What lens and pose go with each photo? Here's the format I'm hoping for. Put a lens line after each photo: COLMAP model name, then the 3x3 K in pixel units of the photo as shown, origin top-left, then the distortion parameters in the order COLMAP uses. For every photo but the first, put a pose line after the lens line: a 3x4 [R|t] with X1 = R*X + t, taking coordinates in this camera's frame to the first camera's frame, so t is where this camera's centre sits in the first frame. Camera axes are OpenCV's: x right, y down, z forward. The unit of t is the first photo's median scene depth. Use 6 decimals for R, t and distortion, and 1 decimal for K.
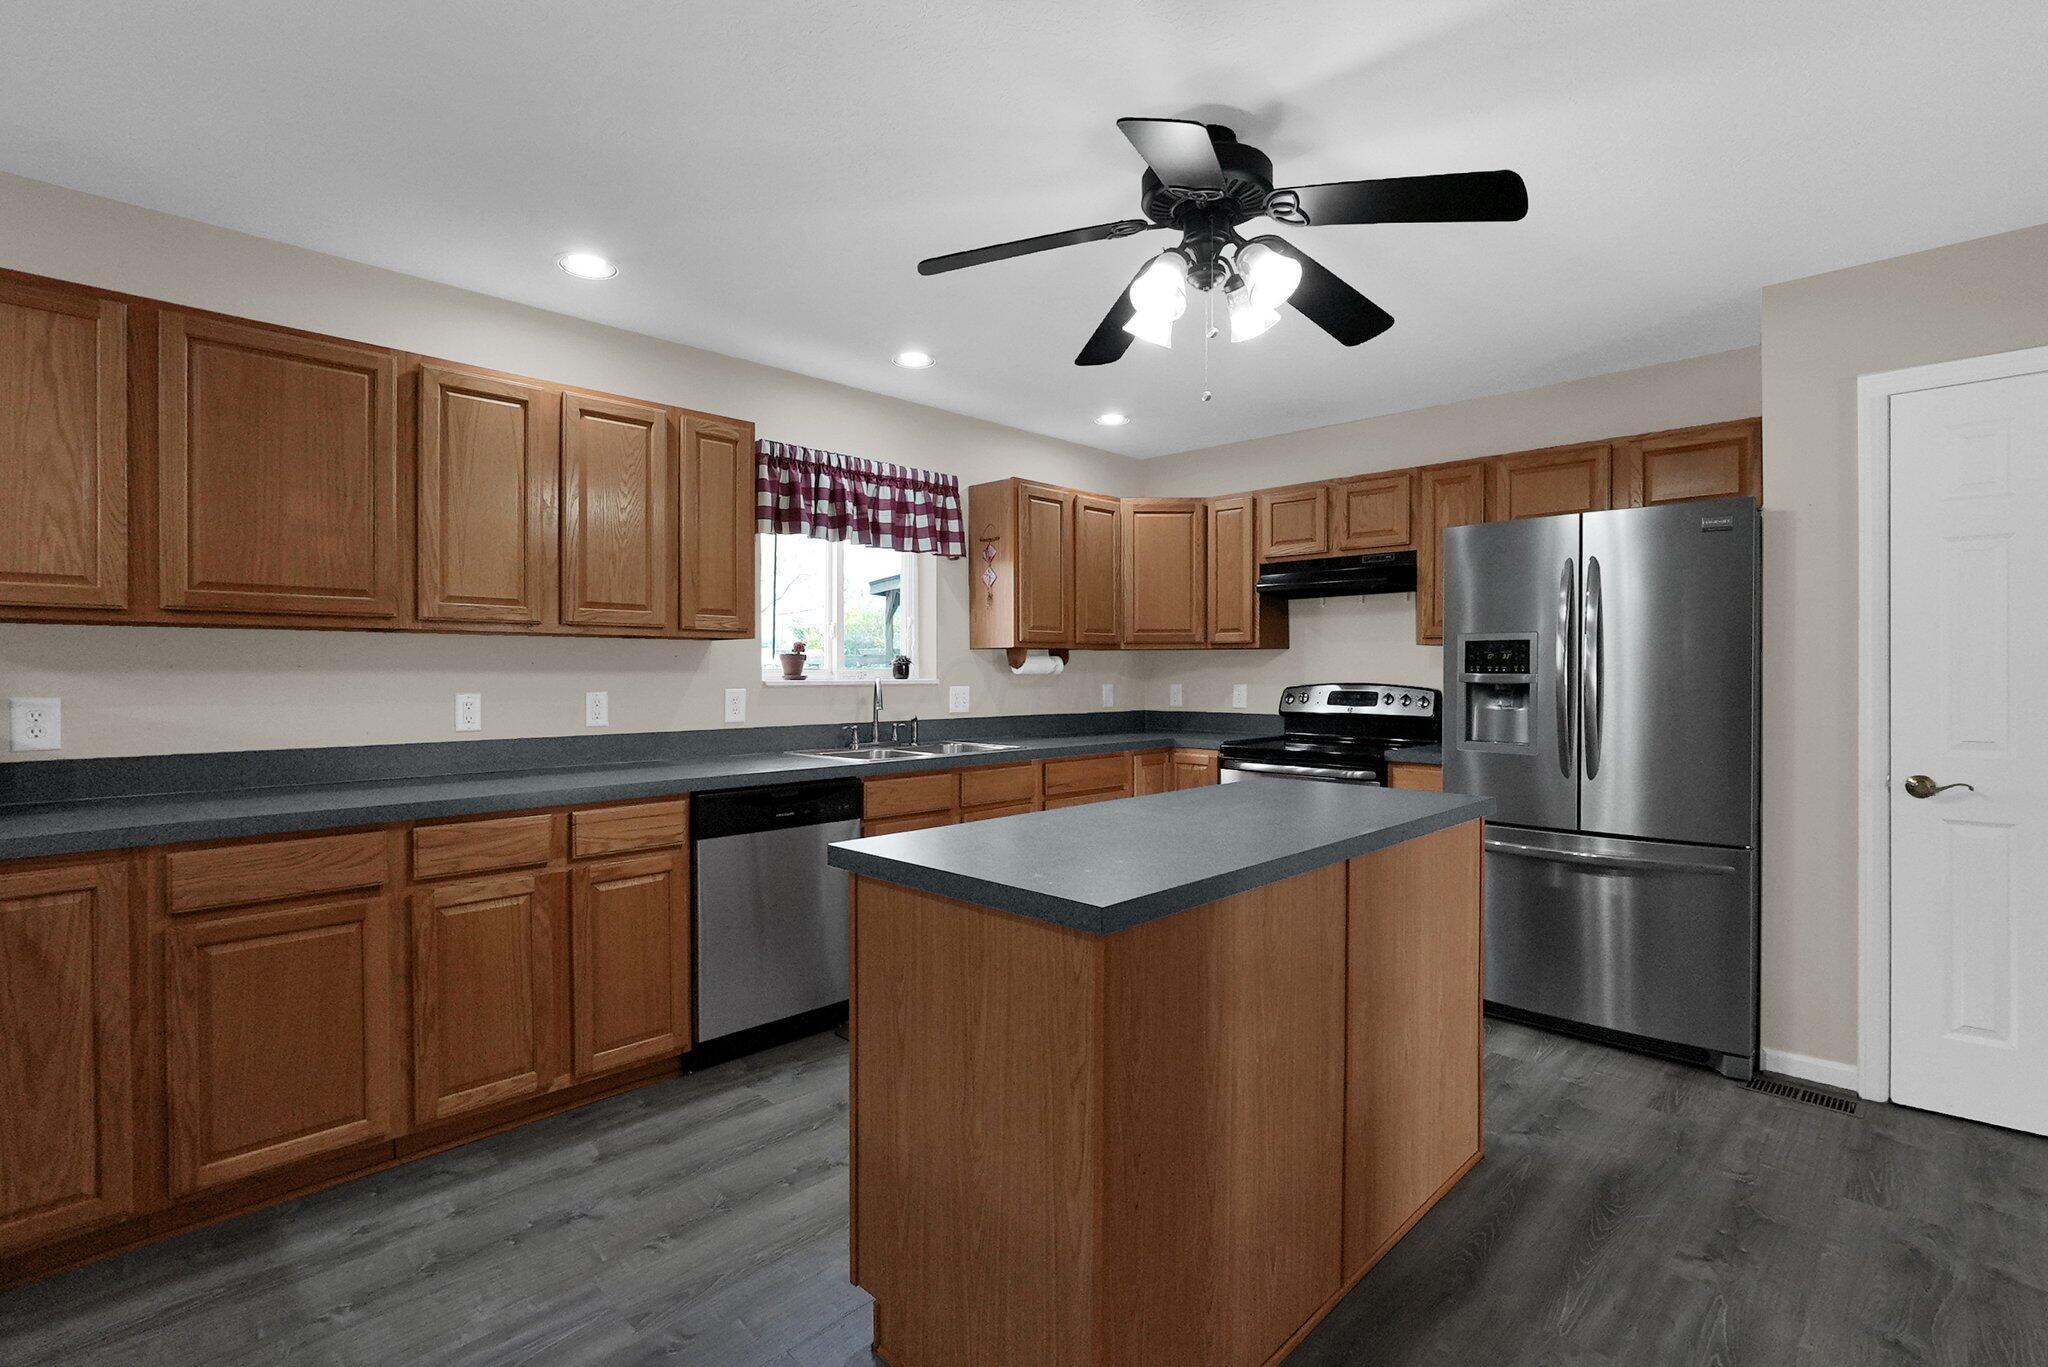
lens RADIAL K [[963.1, 0, 1024.0], [0, 963.1, 683.5], [0, 0, 1]] dist [0.001345, 0.000402]
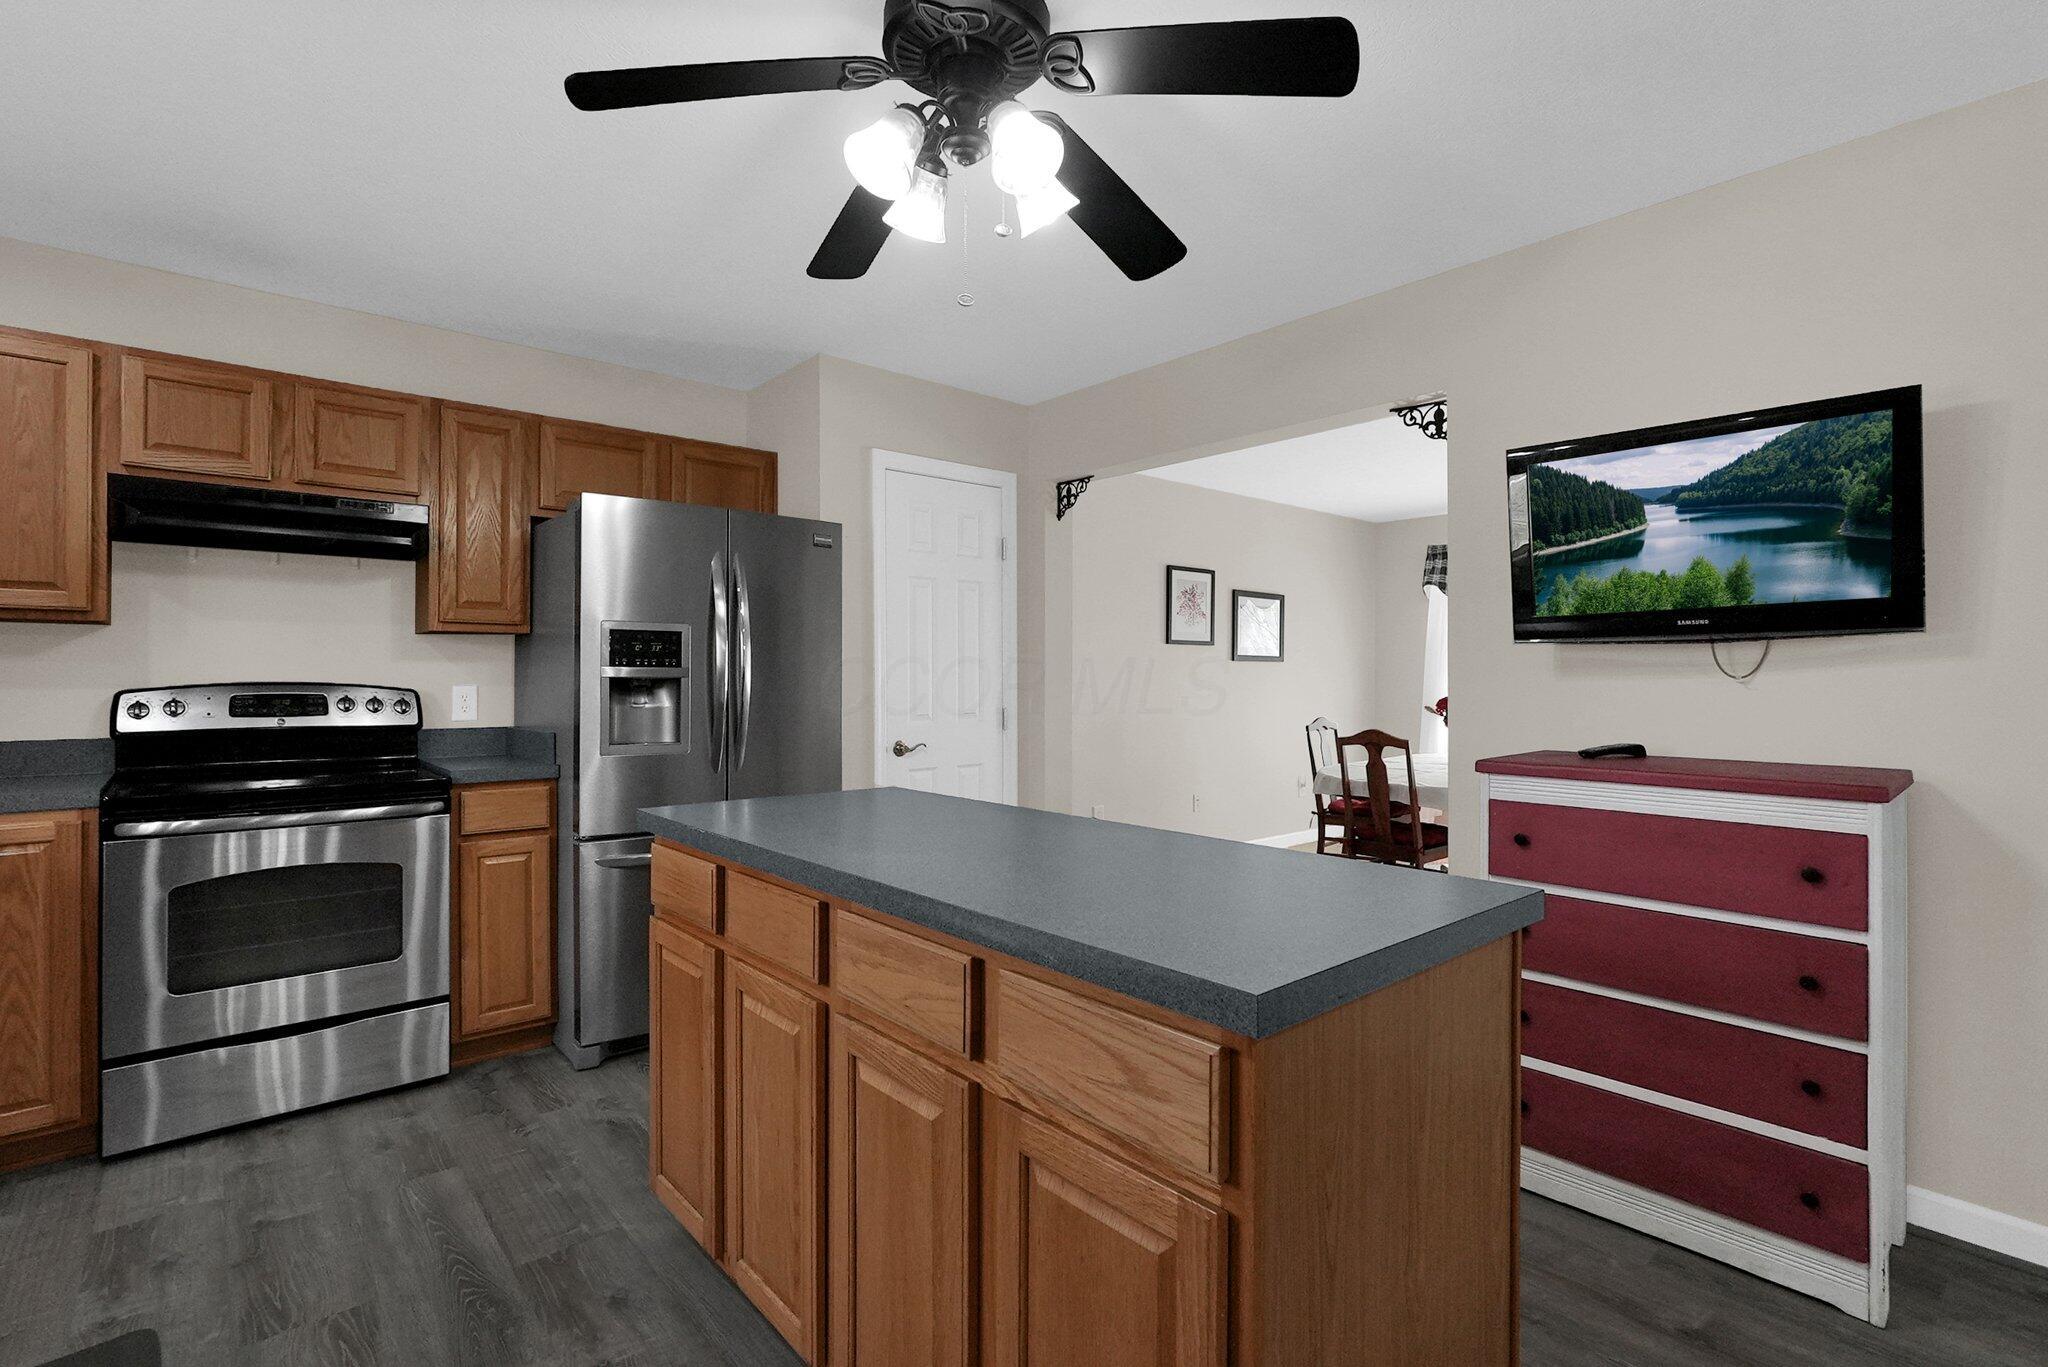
lens RADIAL K [[963.1, 0, 1024.0], [0, 963.1, 683.5], [0, 0, 1]] dist [0.001345, 0.000402]
pose [[0.085209, -0.004810, 0.996351, -0.309274], [0.014099, 0.999894, 0.003621, 0.005486], [-0.996263, 0.013739, 0.085268, 0.463510]]
